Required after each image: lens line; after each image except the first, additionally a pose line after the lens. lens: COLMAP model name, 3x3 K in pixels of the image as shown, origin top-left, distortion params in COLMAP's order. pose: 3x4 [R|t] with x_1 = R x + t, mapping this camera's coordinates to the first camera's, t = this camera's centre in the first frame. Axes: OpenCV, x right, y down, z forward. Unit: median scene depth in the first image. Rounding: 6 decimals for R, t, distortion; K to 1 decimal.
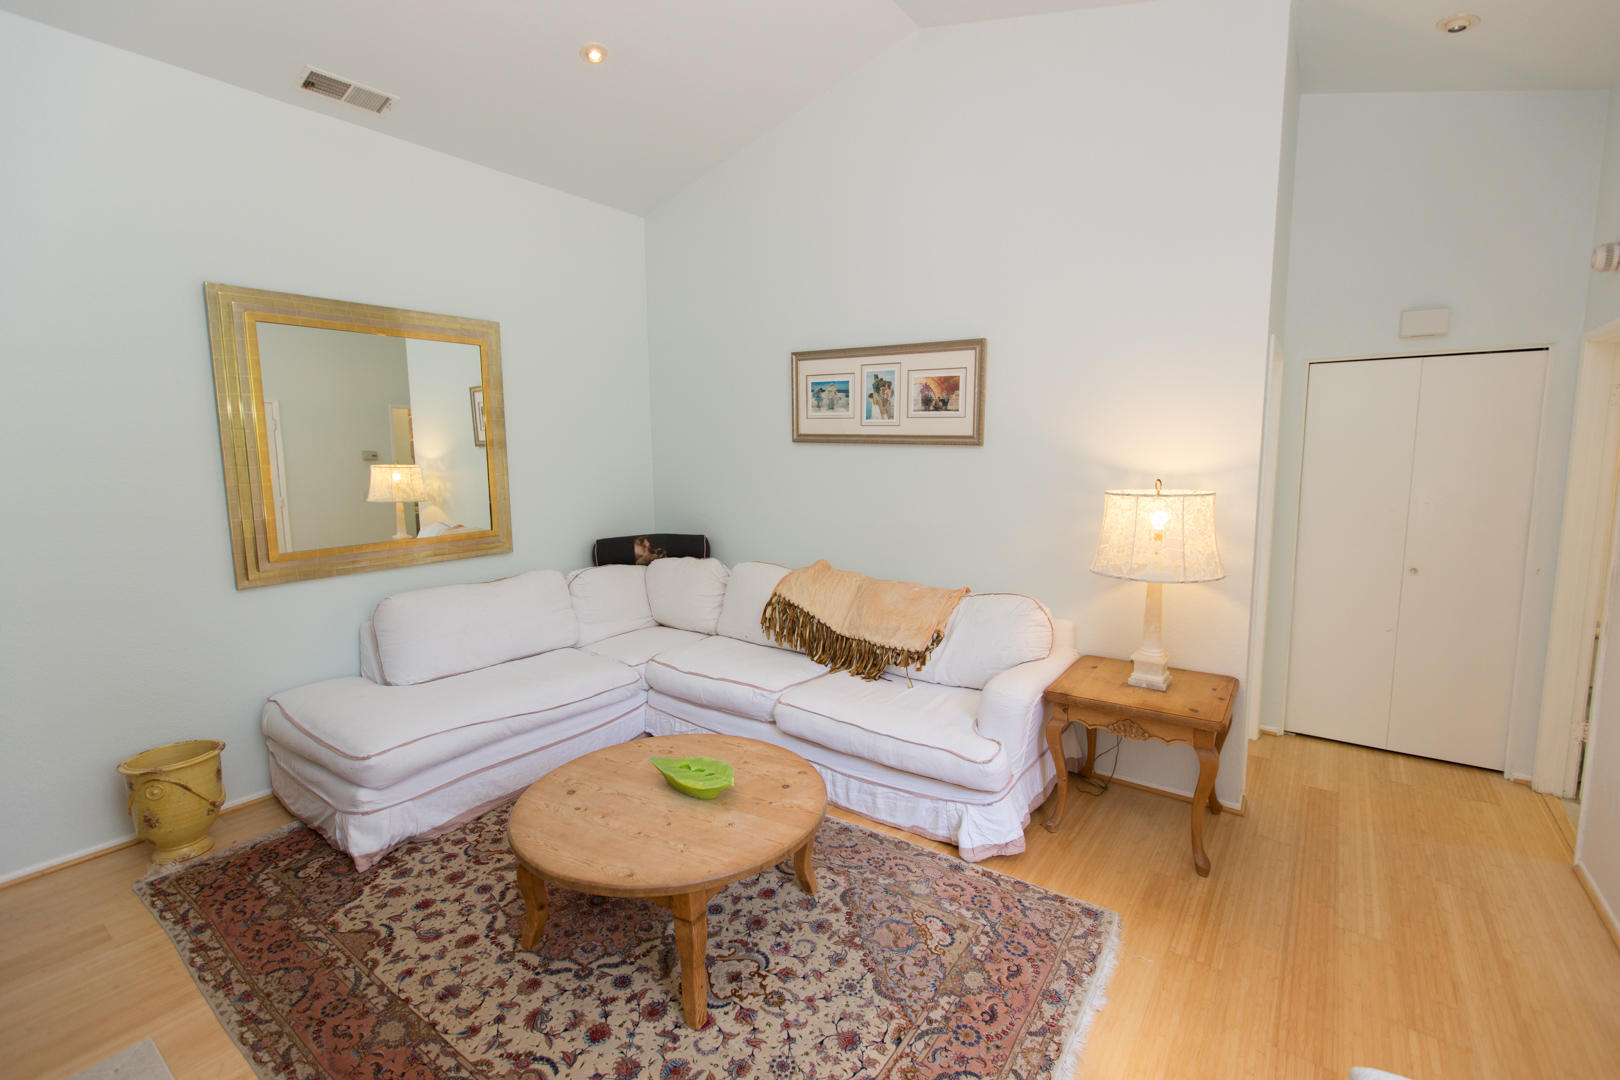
lens RADIAL K [[716.0, 0, 804.7], [0, 716.0, 536.9], [0, 0, 1]] dist [-0.002148, -0.000113]
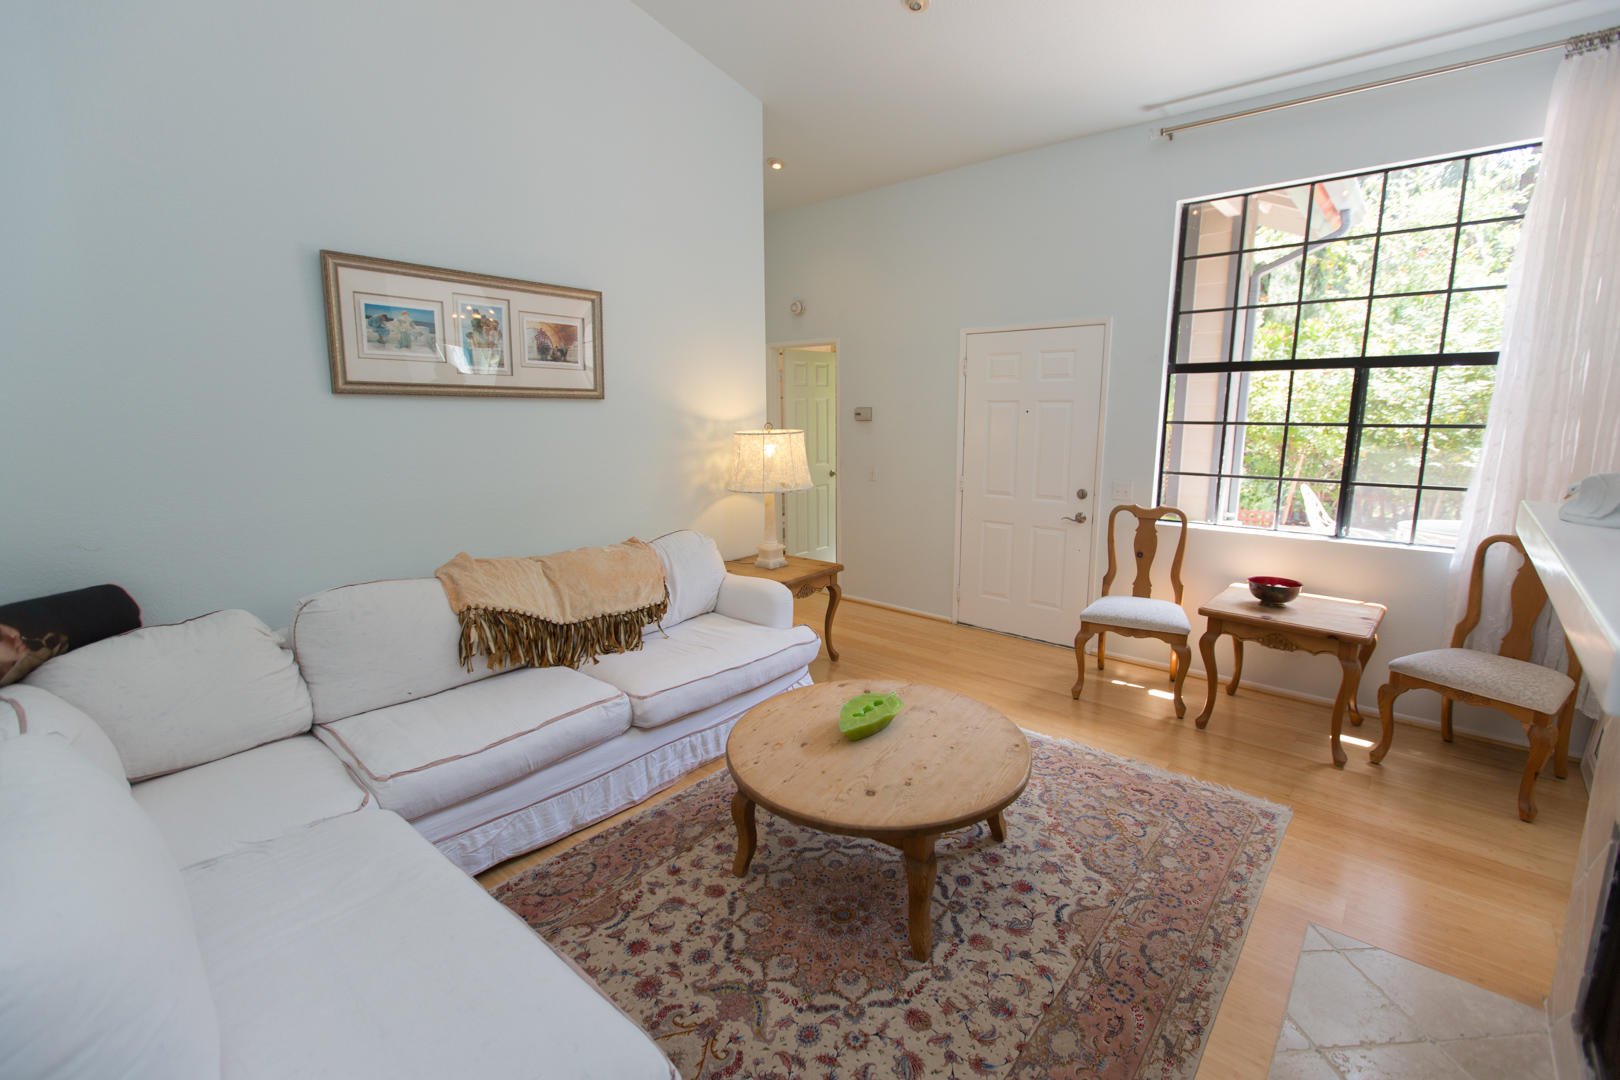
lens RADIAL K [[716.0, 0, 804.7], [0, 716.0, 536.9], [0, 0, 1]] dist [-0.002148, -0.000113]
pose [[0.085715, -0.180756, 0.979786, -0.867156], [0.131735, 0.976827, 0.168686, -0.081587], [-0.987572, 0.114613, 0.107541, 0.726937]]
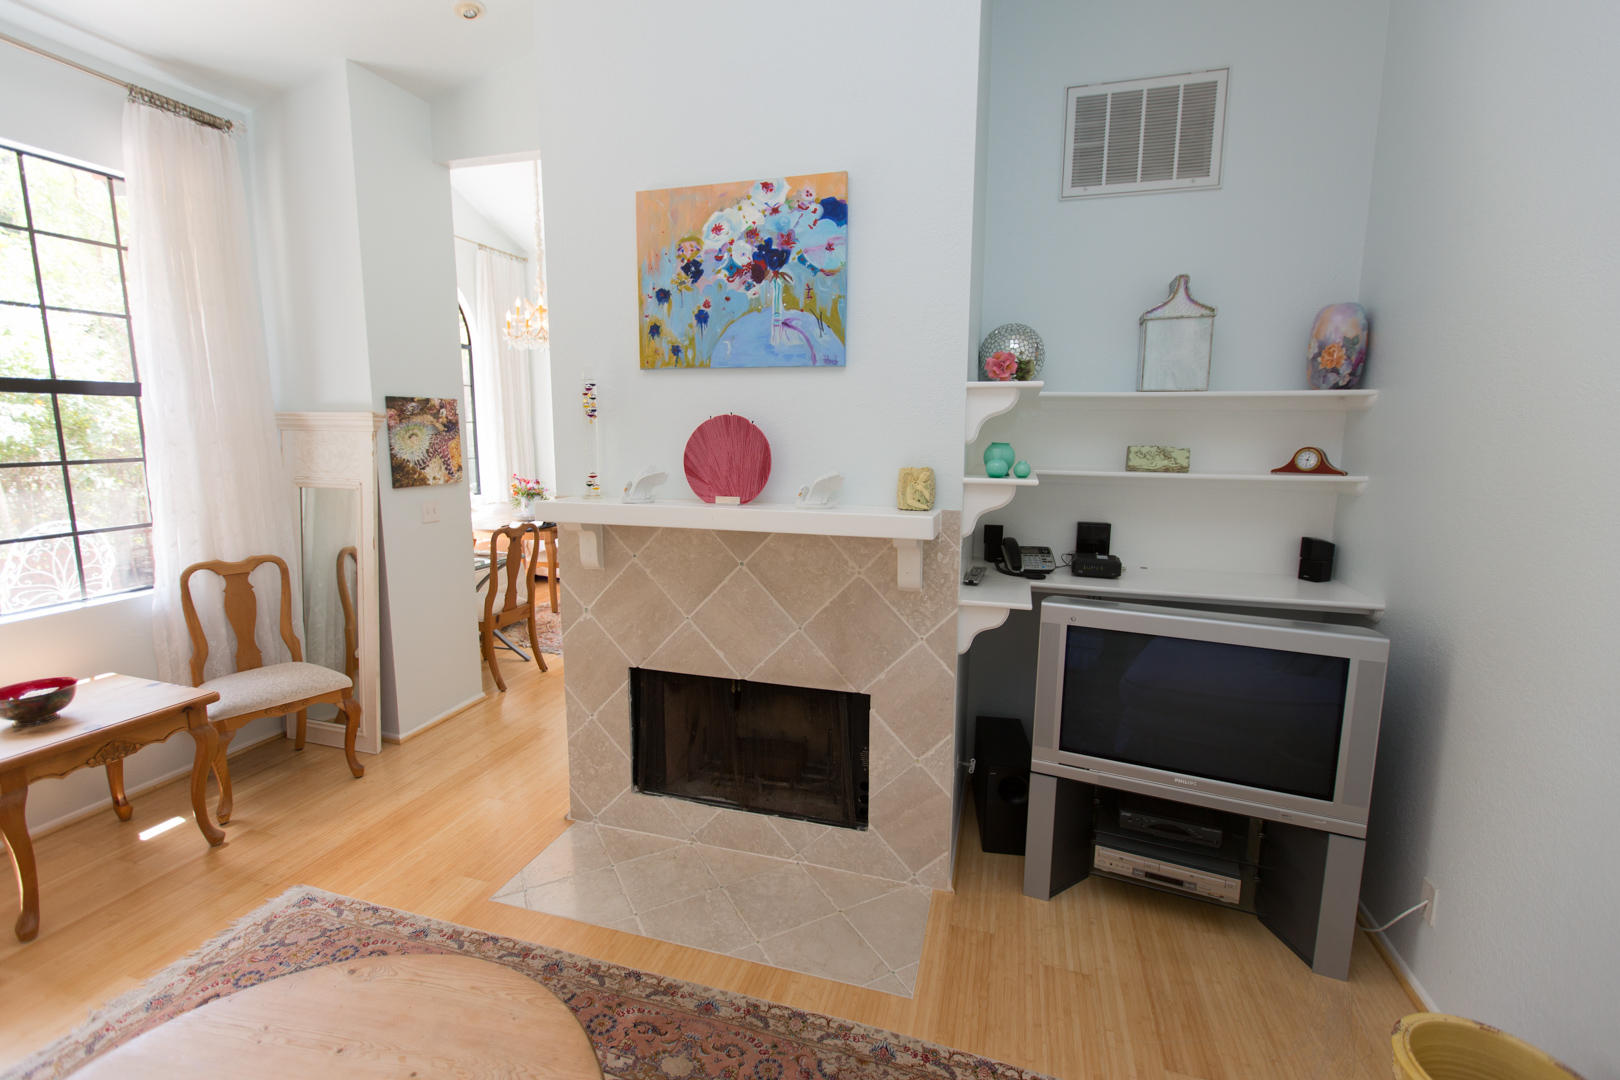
lens RADIAL K [[716.0, 0, 804.7], [0, 716.0, 536.9], [0, 0, 1]] dist [-0.002148, -0.000113]
pose [[-0.941396, 0.053533, -0.333028, -0.291699], [-0.040591, 0.962171, 0.269406, -0.134466], [0.334852, 0.267135, -0.903611, 1.071919]]
